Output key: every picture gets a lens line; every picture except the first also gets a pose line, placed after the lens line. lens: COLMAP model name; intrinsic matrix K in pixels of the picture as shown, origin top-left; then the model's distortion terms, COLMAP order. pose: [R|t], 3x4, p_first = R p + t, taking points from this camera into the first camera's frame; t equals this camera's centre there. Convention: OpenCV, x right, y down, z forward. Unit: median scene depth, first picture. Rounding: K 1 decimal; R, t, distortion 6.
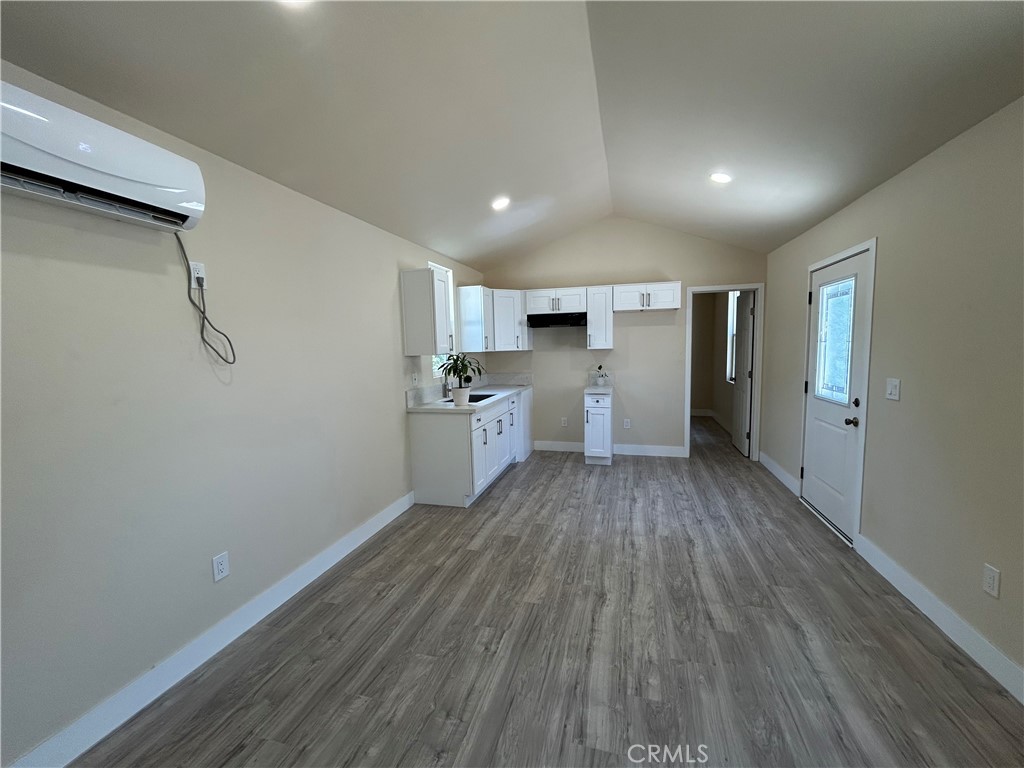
lens RADIAL K [[416.1, 0, 513.4], [0, 416.1, 382.6], [0, 0, 1]] dist [0.003200, -0.000203]
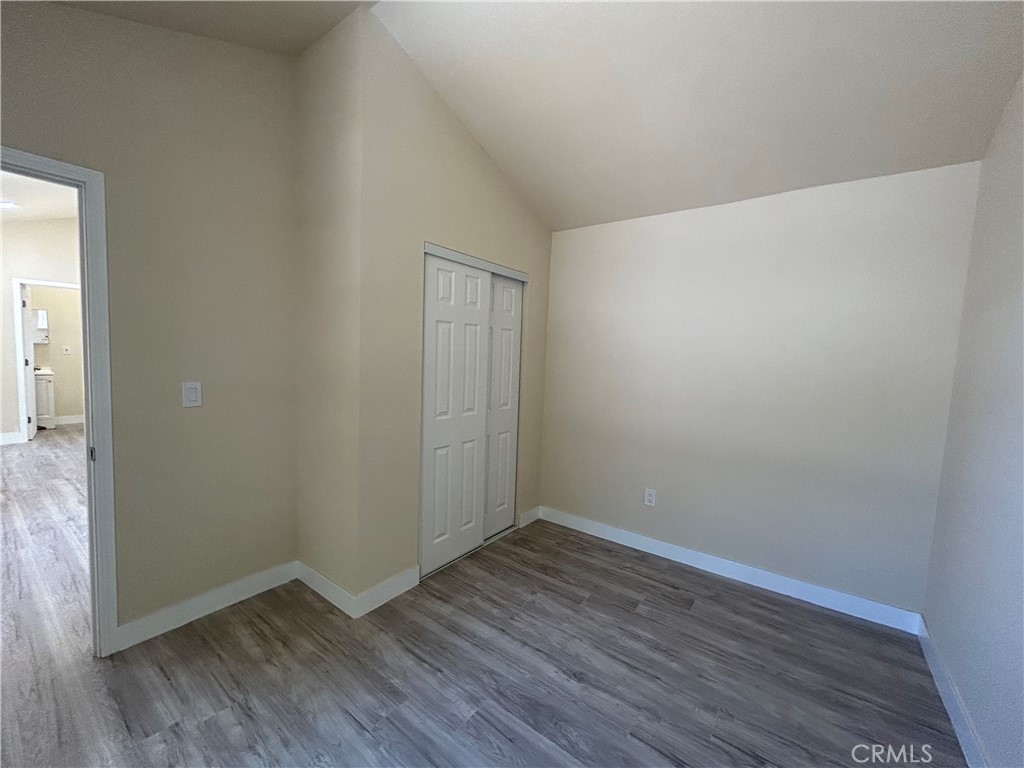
lens RADIAL K [[416.1, 0, 517.2], [0, 416.1, 381.9], [0, 0, 1]] dist [0.003200, -0.000203]
pose [[-0.353203, 0.077640, -0.932320, 0.947746], [-0.117987, 0.984897, 0.126716, -0.219240], [0.928077, 0.154758, -0.338708, 2.213331]]
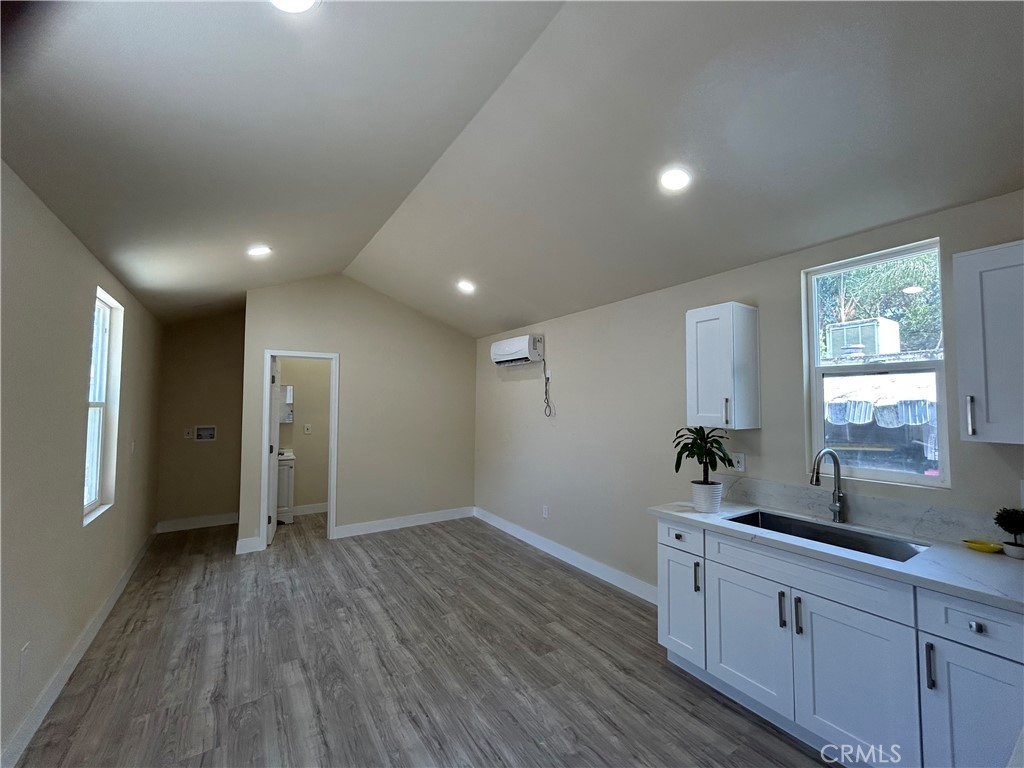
lens RADIAL K [[416.1, 0, 514.5], [0, 416.1, 389.6], [0, 0, 1]] dist [0.003200, -0.000203]
pose [[-0.653863, -0.007891, -0.756572, 0.610922], [-0.058906, 0.997441, 0.040506, -0.155258], [0.754317, 0.071052, -0.652654, 1.347123]]
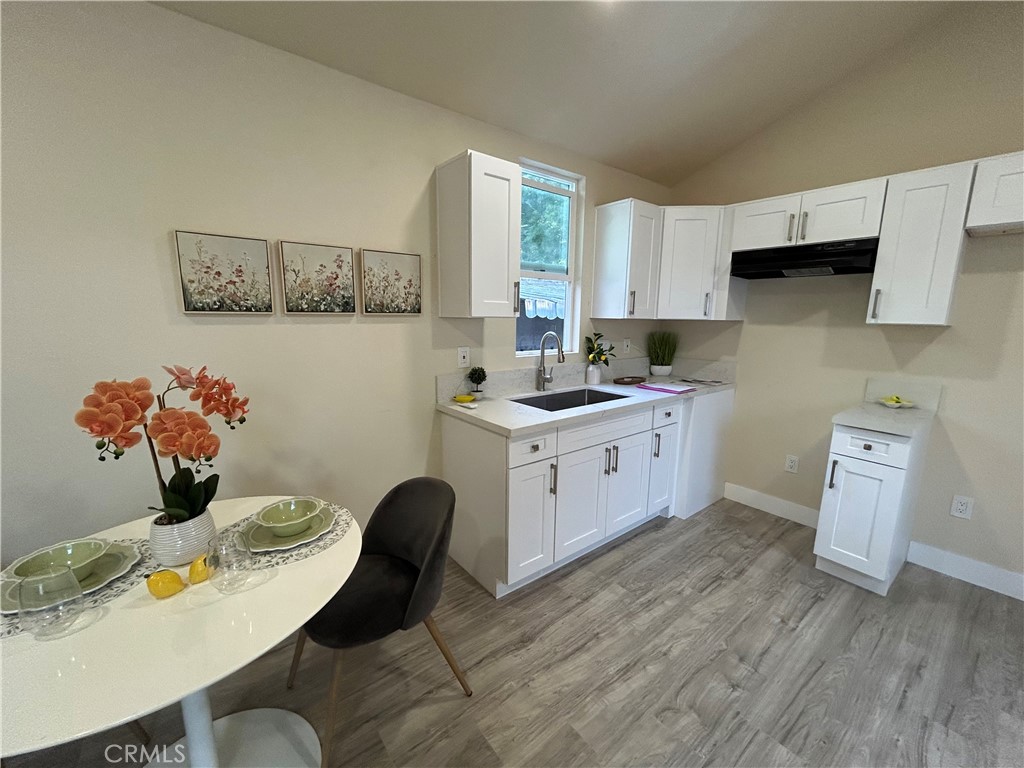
lens RADIAL K [[416.1, 0, 511.5], [0, 416.1, 383.9], [0, 0, 1]] dist [0.003200, -0.000203]
pose [[0.813693, 0.133126, -0.565845, 0.197118], [-0.088140, 0.990423, 0.106269, -0.046212], [0.574573, -0.036597, 0.817634, 0.631121]]
